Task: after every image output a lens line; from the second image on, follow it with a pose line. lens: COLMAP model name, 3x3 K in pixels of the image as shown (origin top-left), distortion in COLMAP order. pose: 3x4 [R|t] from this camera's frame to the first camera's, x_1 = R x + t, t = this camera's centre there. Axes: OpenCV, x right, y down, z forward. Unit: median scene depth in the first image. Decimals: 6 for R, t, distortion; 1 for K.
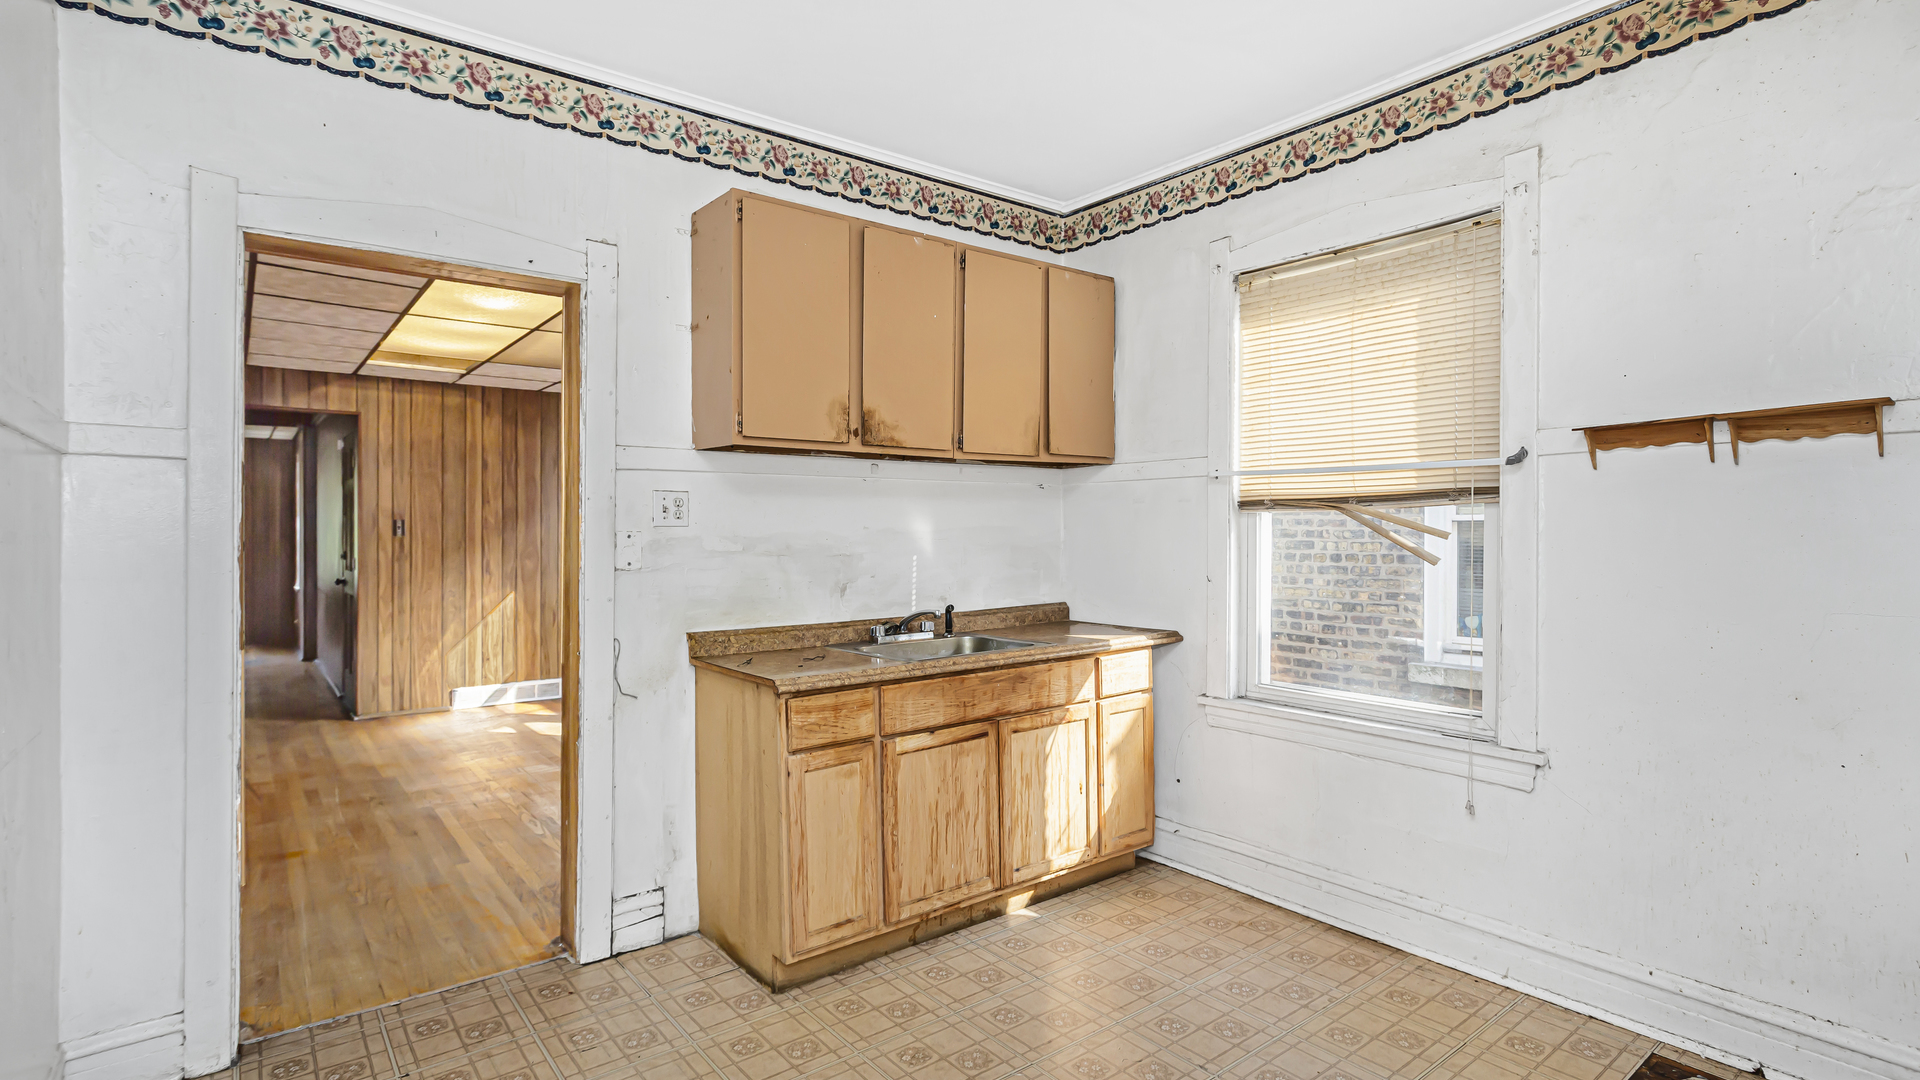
lens RADIAL K [[939.8, 0, 955.3], [0, 939.8, 539.7], [0, 0, 1]] dist [-0.002991, -0.000193]
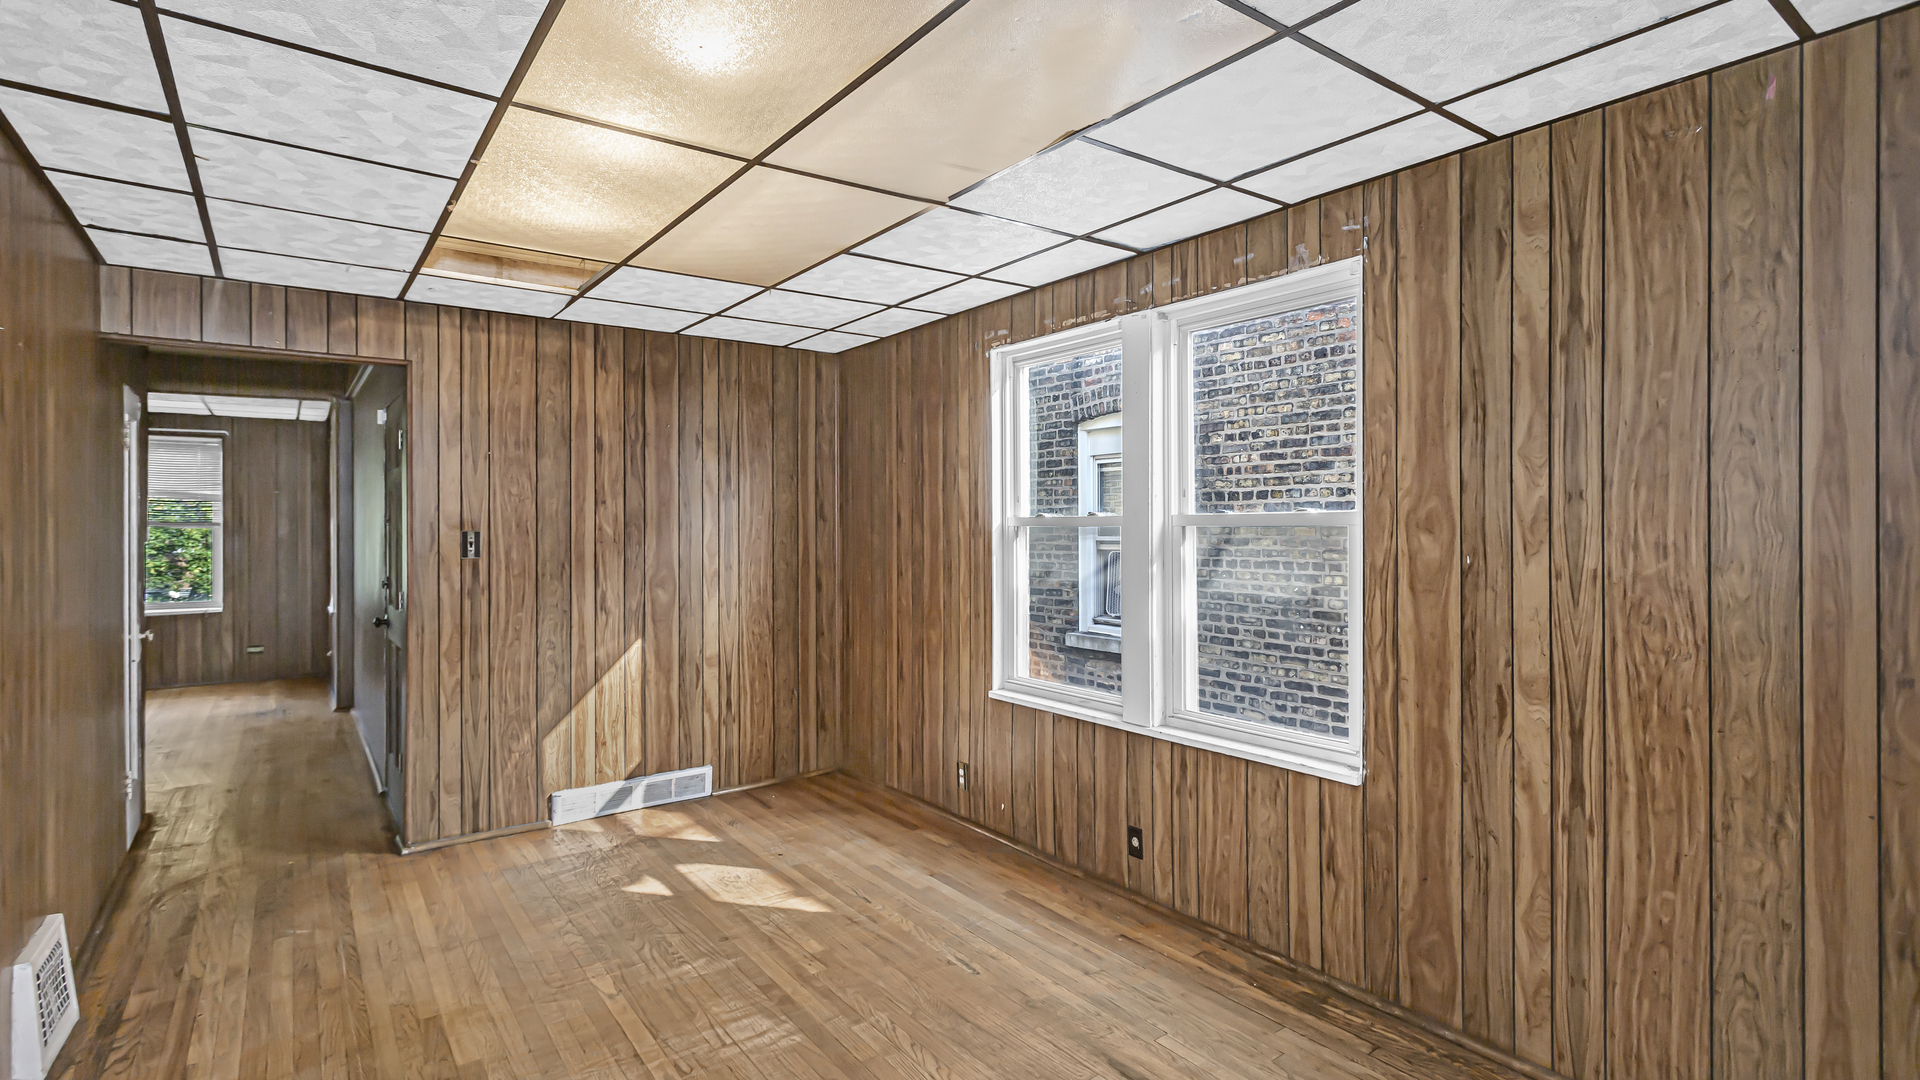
lens RADIAL K [[921.9, 0, 957.6], [0, 921.9, 529.8], [0, 0, 1]] dist [-0.000634, 0.000038]
pose [[0.999567, -0.002721, -0.029316, -0.240900], [0.002700, 0.999996, -0.000762, -0.020531], [0.029317, 0.000682, 0.999570, 0.379862]]
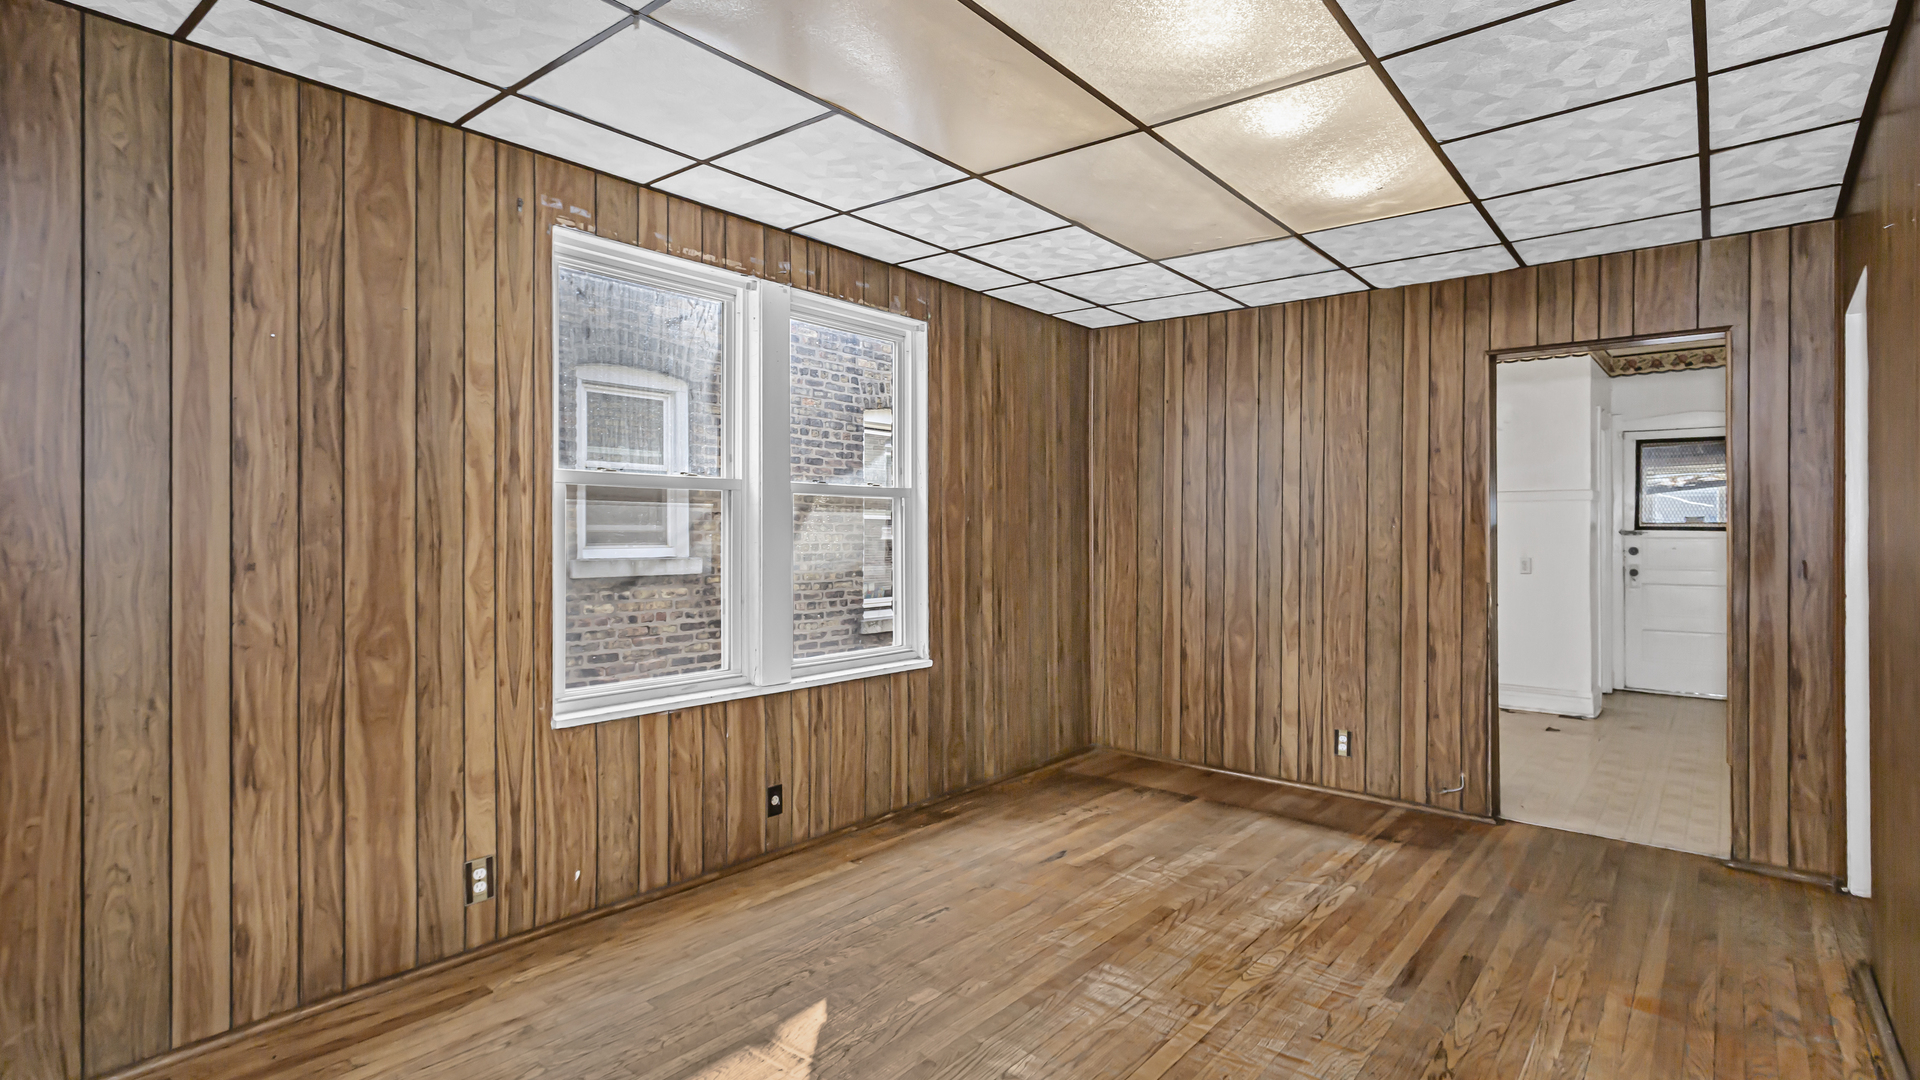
lens RADIAL K [[939.8, 0, 955.3], [0, 939.8, 539.7], [0, 0, 1]] dist [-0.002991, -0.000193]
pose [[-0.222382, -0.006289, 0.974939, -0.691169], [0.005317, 0.999956, 0.007664, 0.000813], [-0.974945, 0.006888, -0.222339, 0.902621]]
